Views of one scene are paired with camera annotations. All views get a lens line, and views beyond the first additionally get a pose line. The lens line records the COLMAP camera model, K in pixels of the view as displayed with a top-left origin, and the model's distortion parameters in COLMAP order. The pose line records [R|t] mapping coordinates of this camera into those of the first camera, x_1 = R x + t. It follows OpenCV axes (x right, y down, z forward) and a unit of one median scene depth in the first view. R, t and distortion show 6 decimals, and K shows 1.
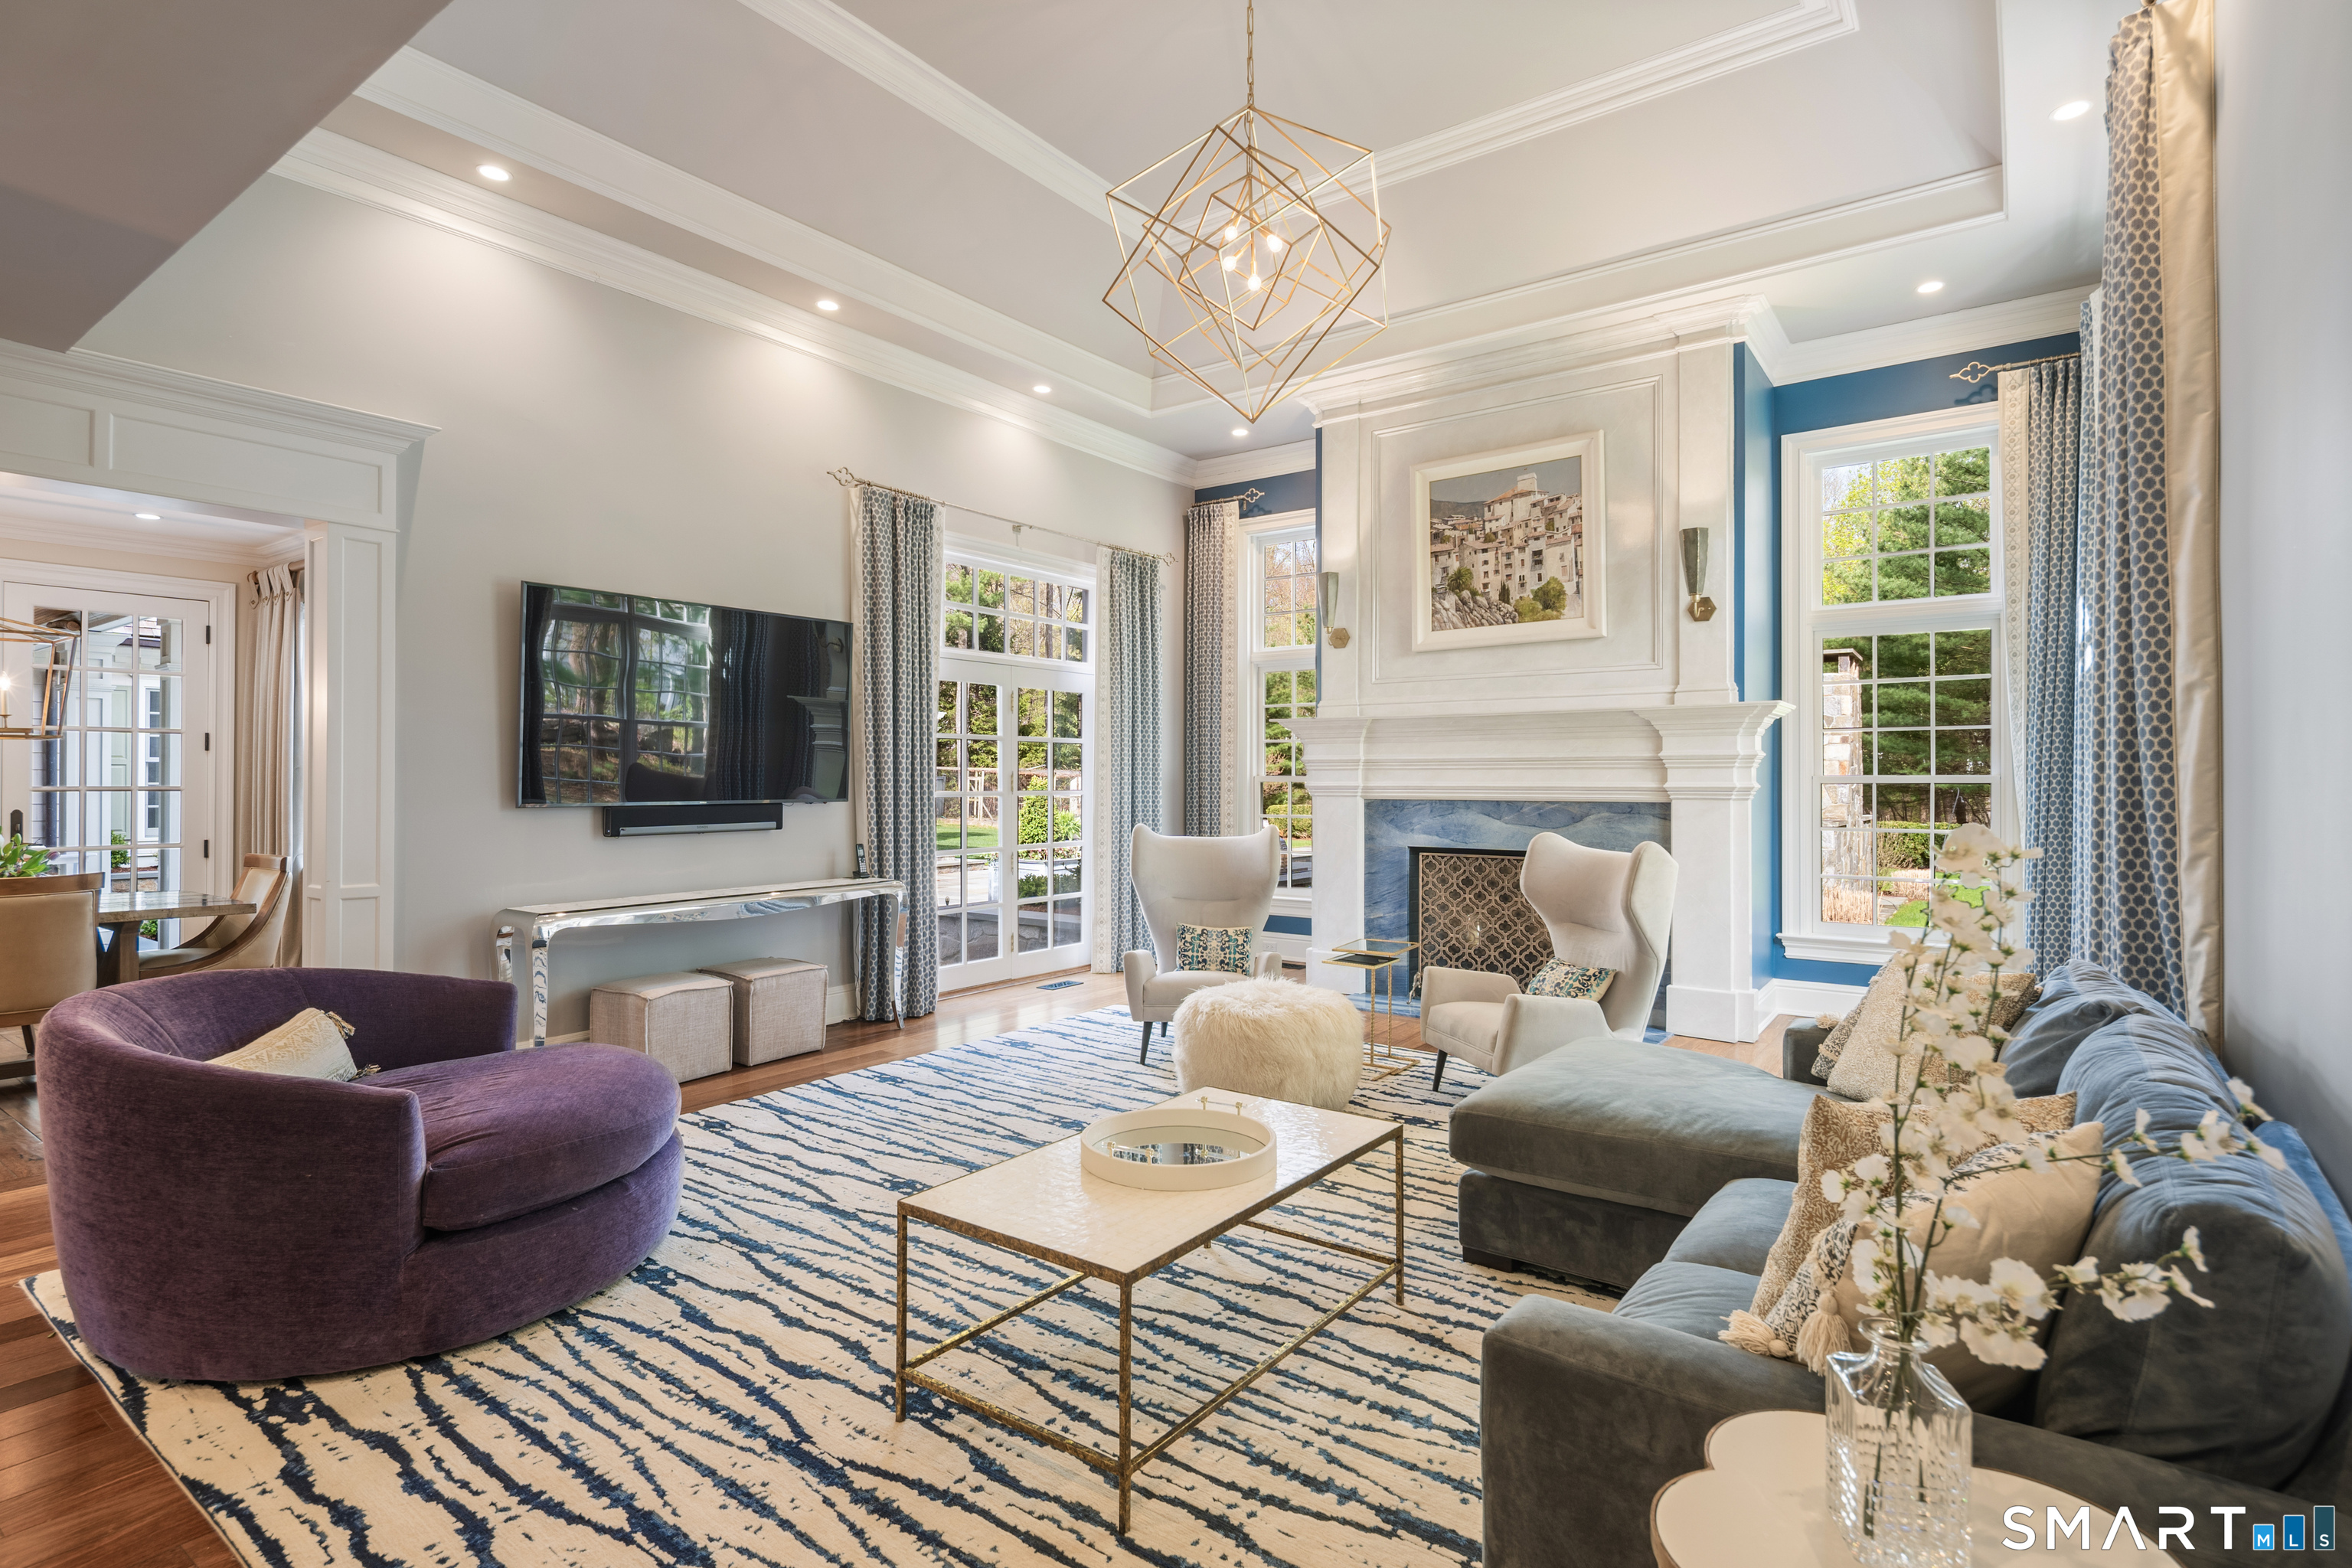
lens RADIAL K [[1169.5, 0, 1172.4], [0, 1169.5, 769.1], [0, 0, 1]] dist [-0.000882, 0.000029]
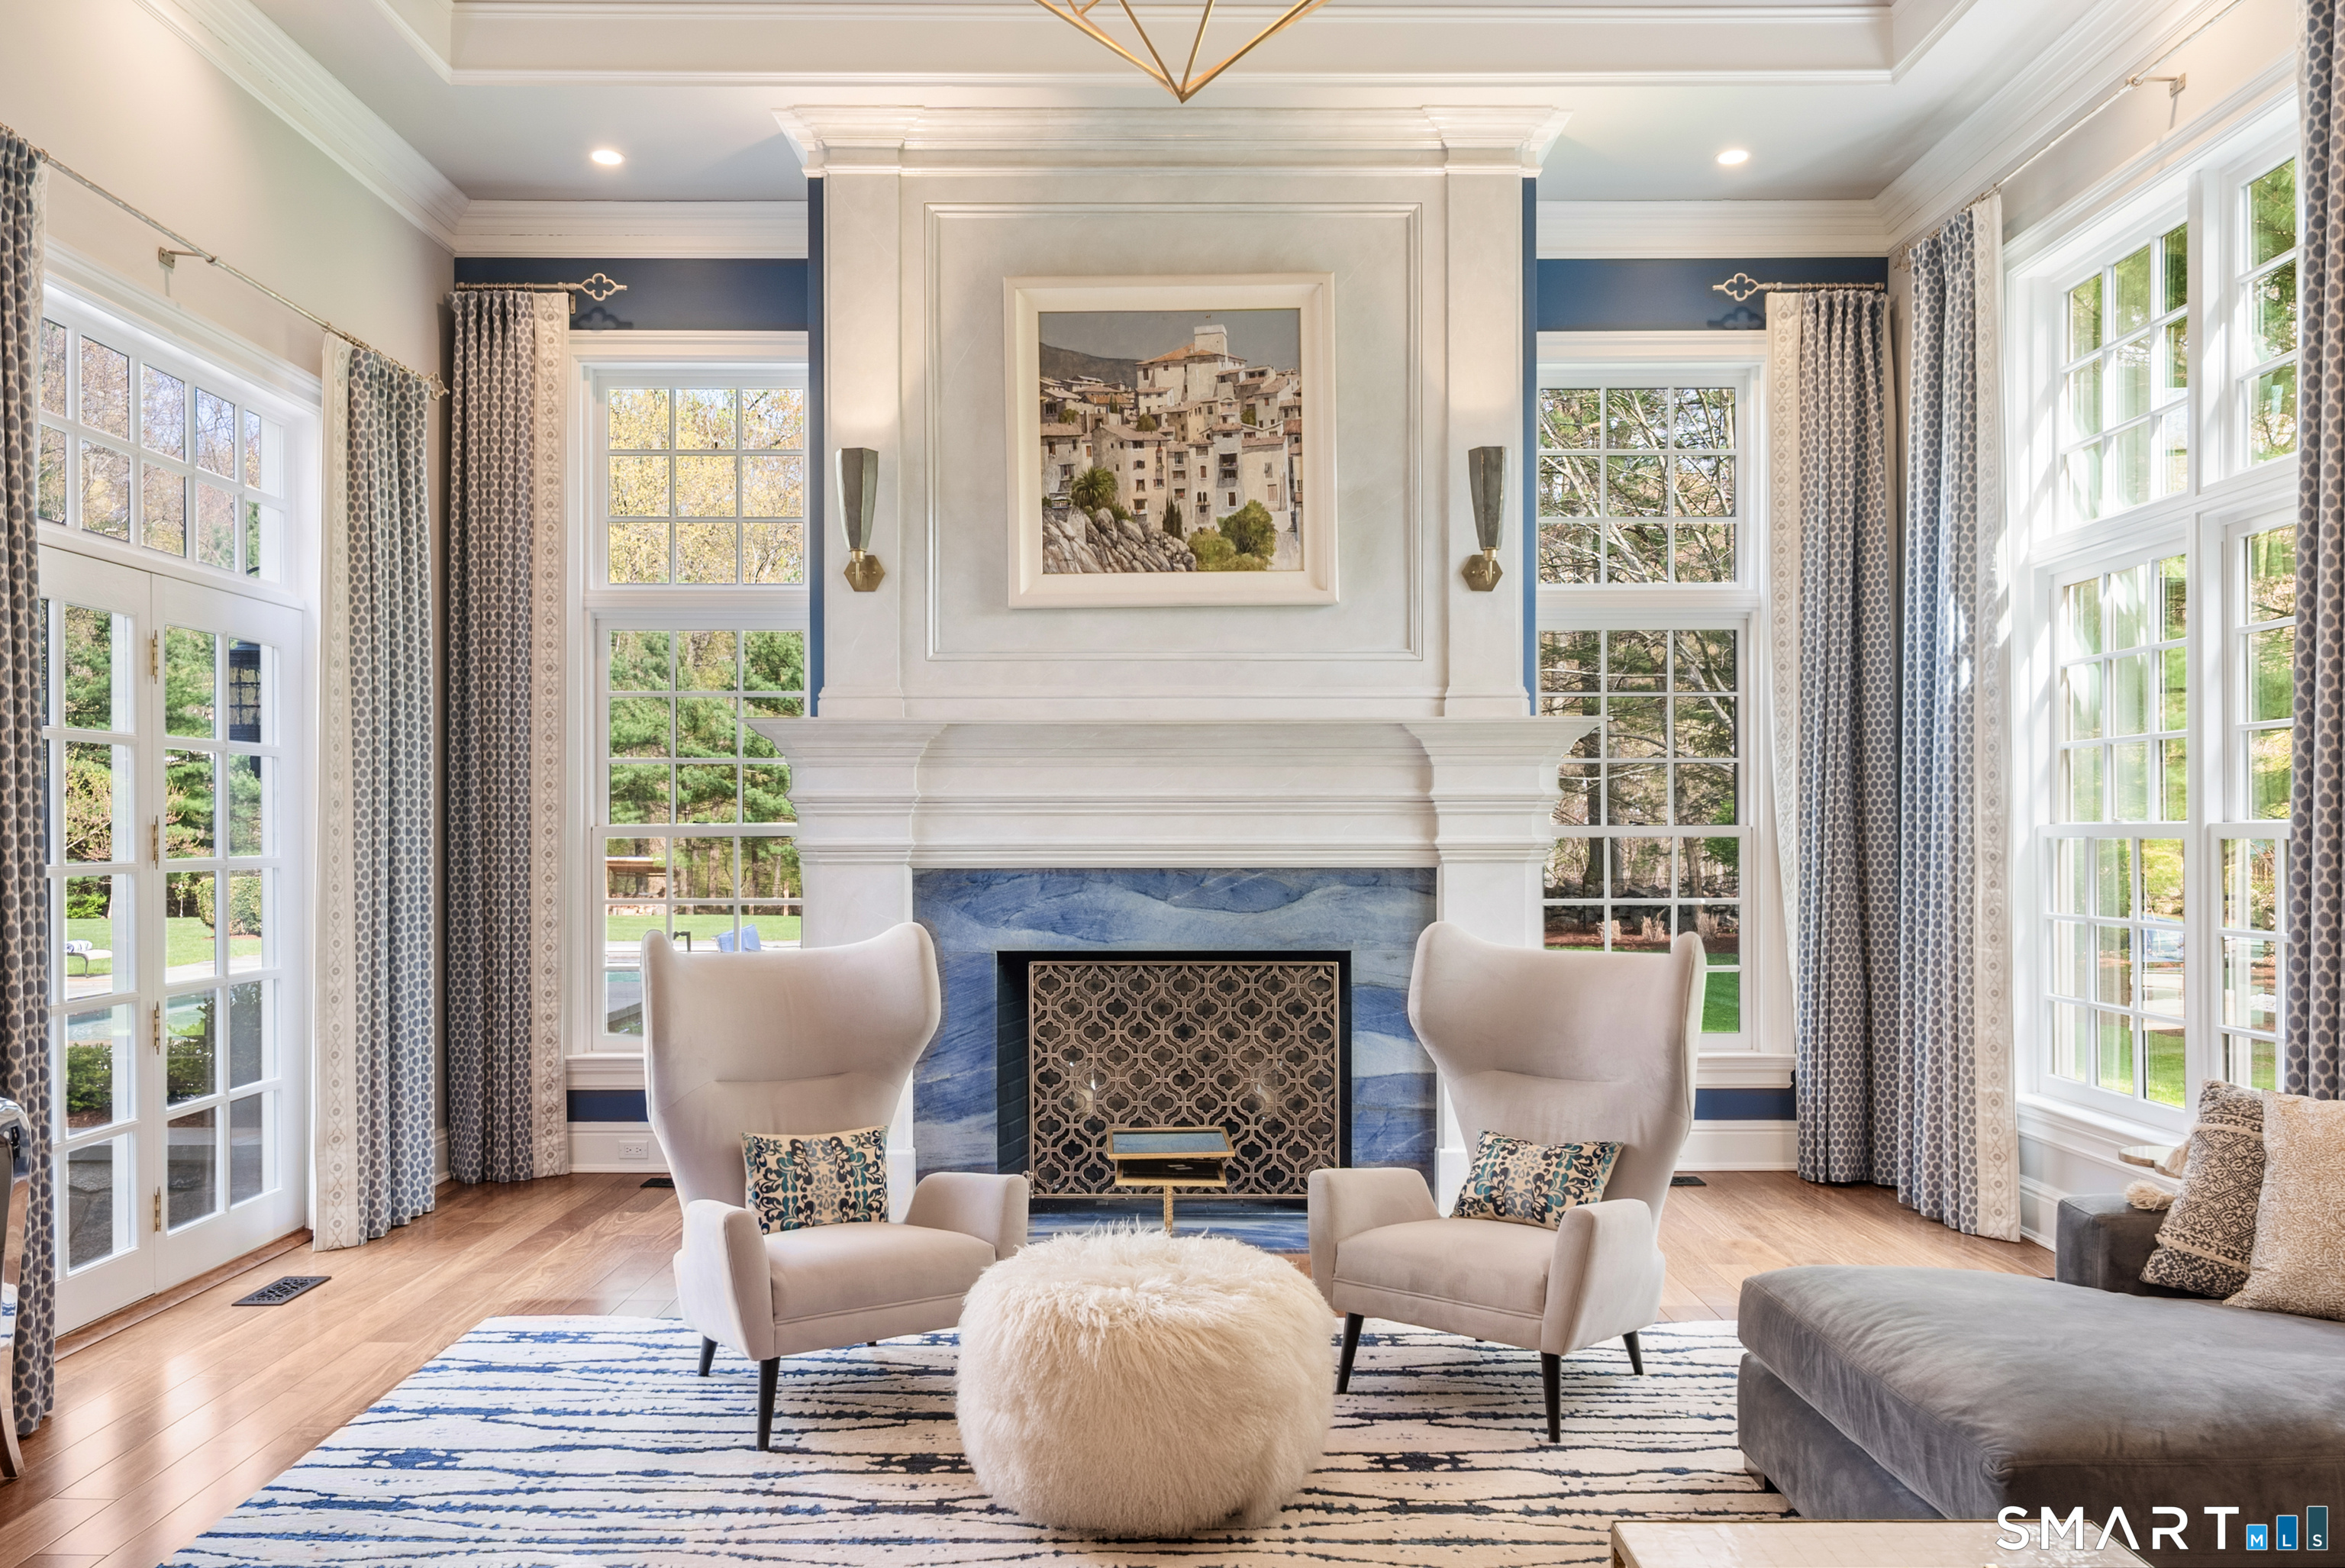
lens RADIAL K [[1763.4, 0, 1173.1], [0, 1763.4, 827.1], [0, 0, 1]] dist [0.006149, 0.005892]
pose [[0.801514, -0.000086, 0.597976, -0.251921], [-0.003200, 0.999985, 0.004433, 0.002093], [-0.597968, -0.005467, 0.801502, 0.277996]]
